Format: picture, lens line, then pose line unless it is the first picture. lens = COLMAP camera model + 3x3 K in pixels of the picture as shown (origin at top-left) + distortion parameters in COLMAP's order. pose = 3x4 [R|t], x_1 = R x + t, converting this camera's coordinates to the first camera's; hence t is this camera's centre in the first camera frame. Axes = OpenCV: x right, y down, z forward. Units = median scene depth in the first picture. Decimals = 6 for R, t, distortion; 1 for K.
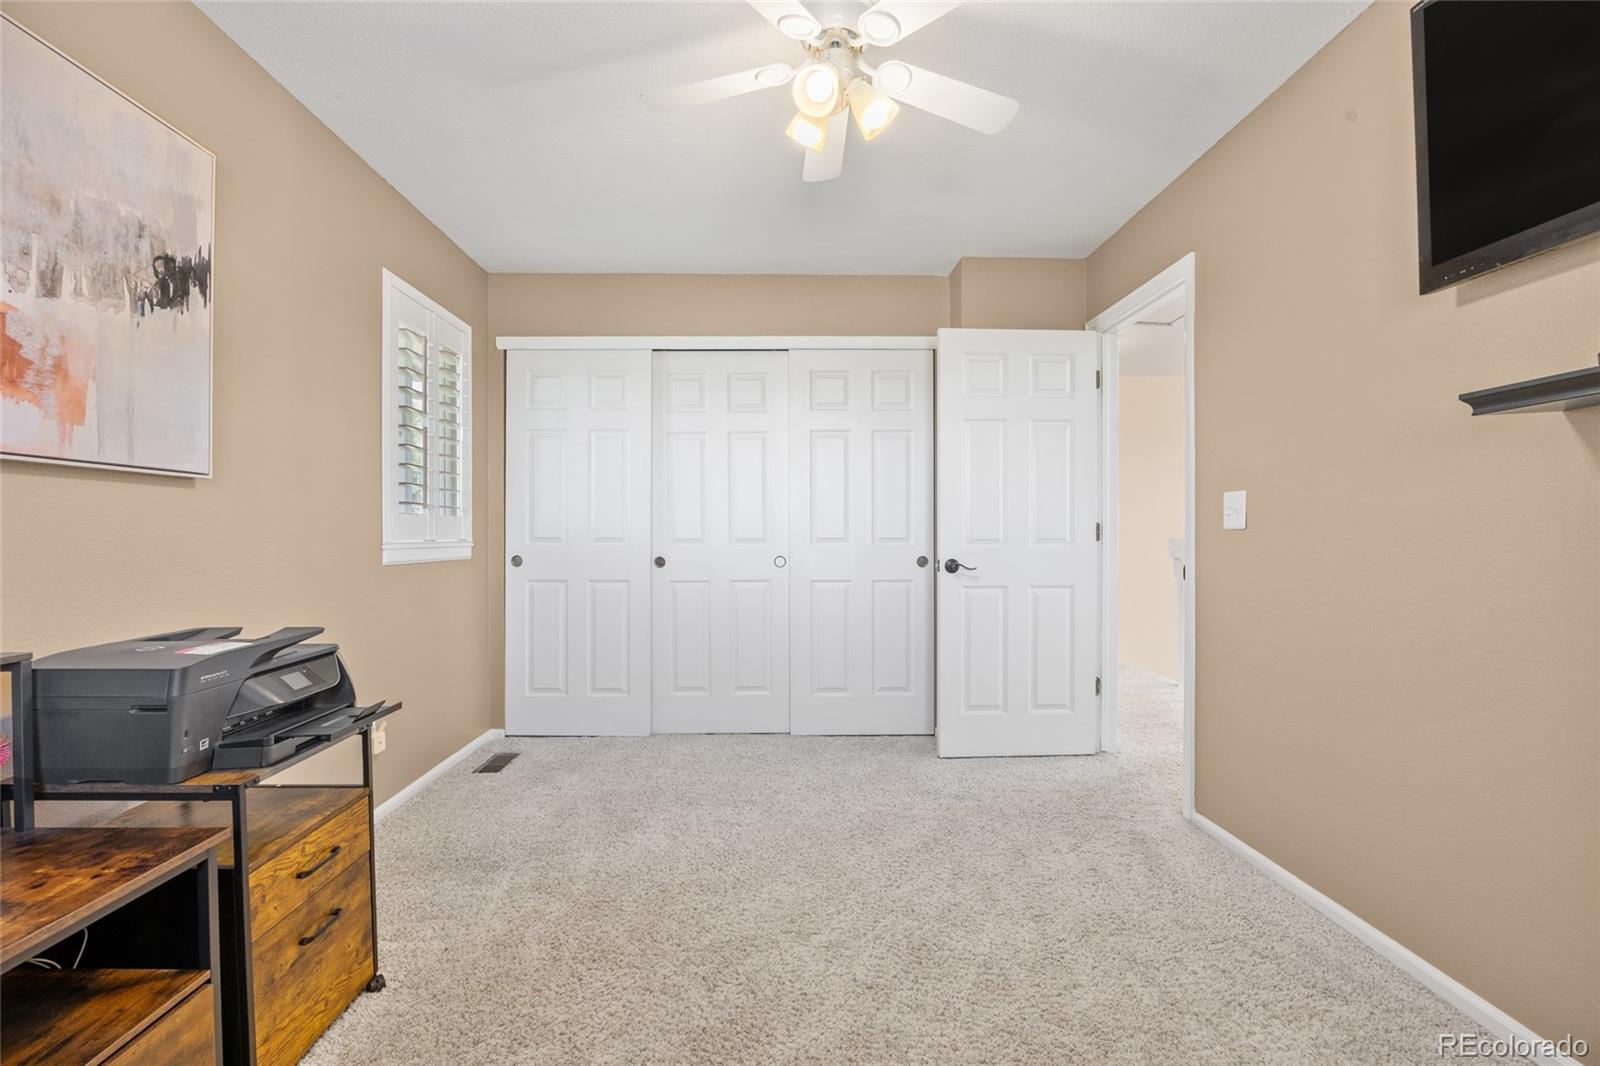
lens RADIAL K [[706.3, 0, 796.2], [0, 706.3, 535.4], [0, 0, 1]] dist [-0.012957, 0.000917]
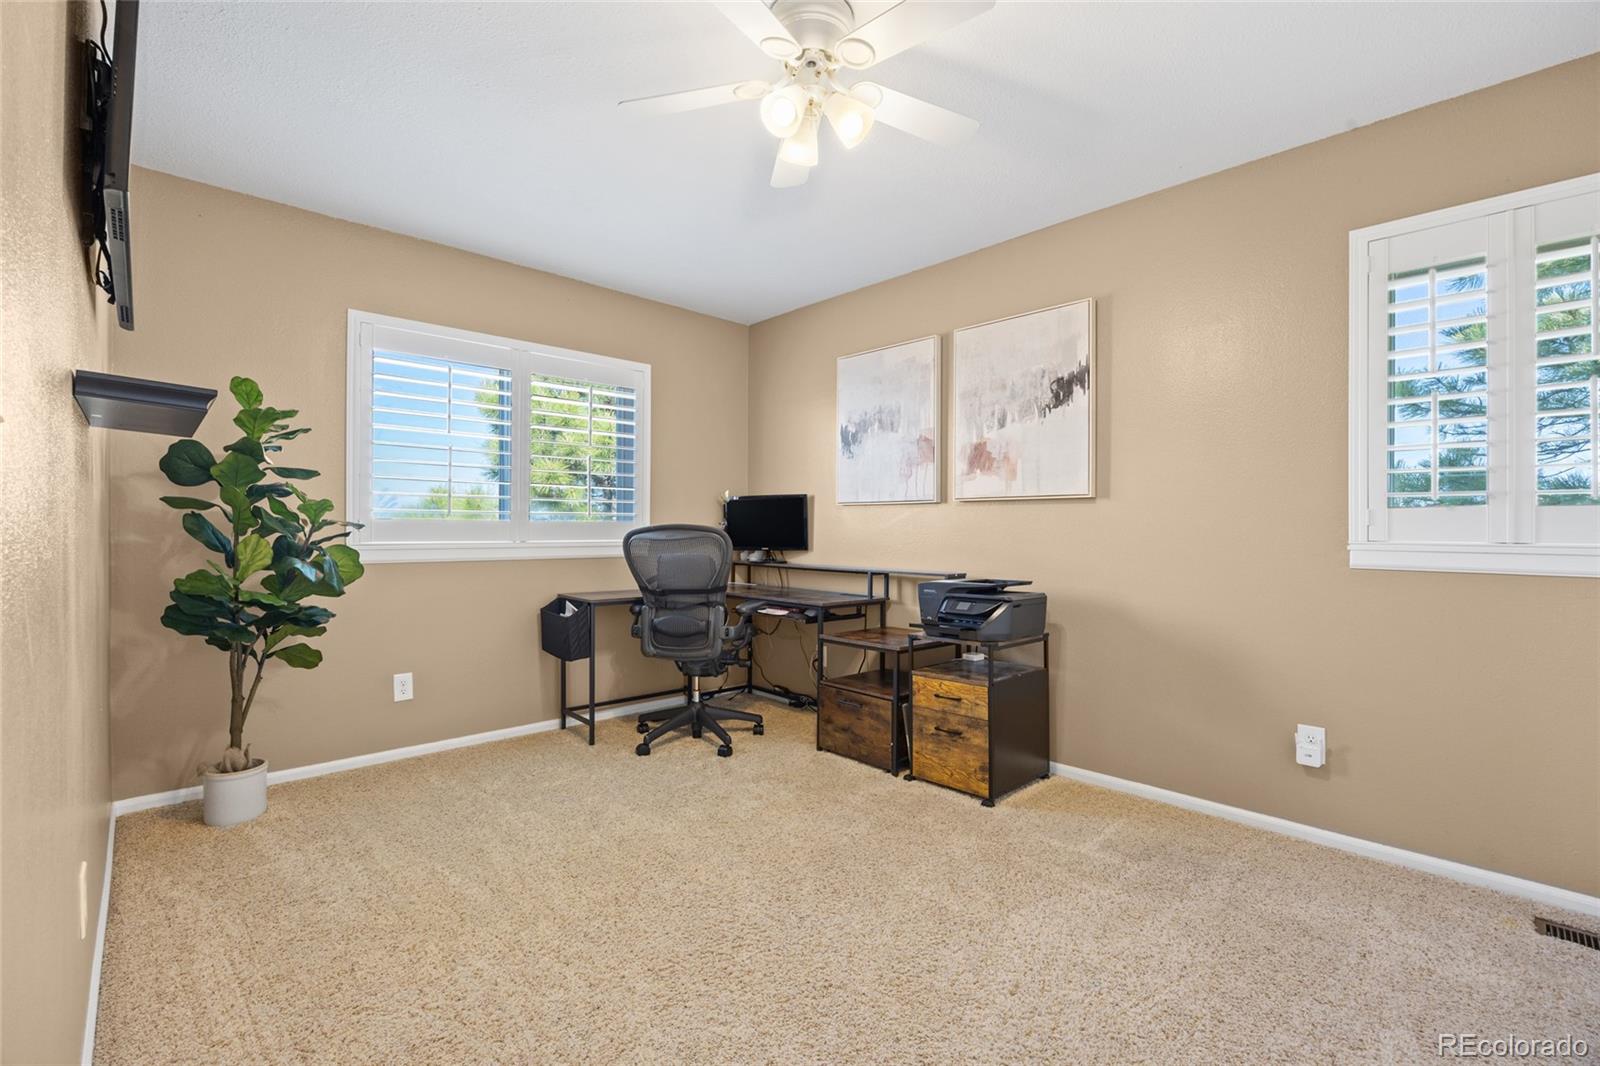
lens RADIAL K [[706.3, 0, 797.6], [0, 706.3, 530.0], [0, 0, 1]] dist [-0.012957, 0.000917]
pose [[-0.749559, 0.000927, -0.661936, 0.881843], [-0.004902, 0.999964, 0.006952, -0.014018], [0.661919, 0.008456, -0.749528, 2.054481]]
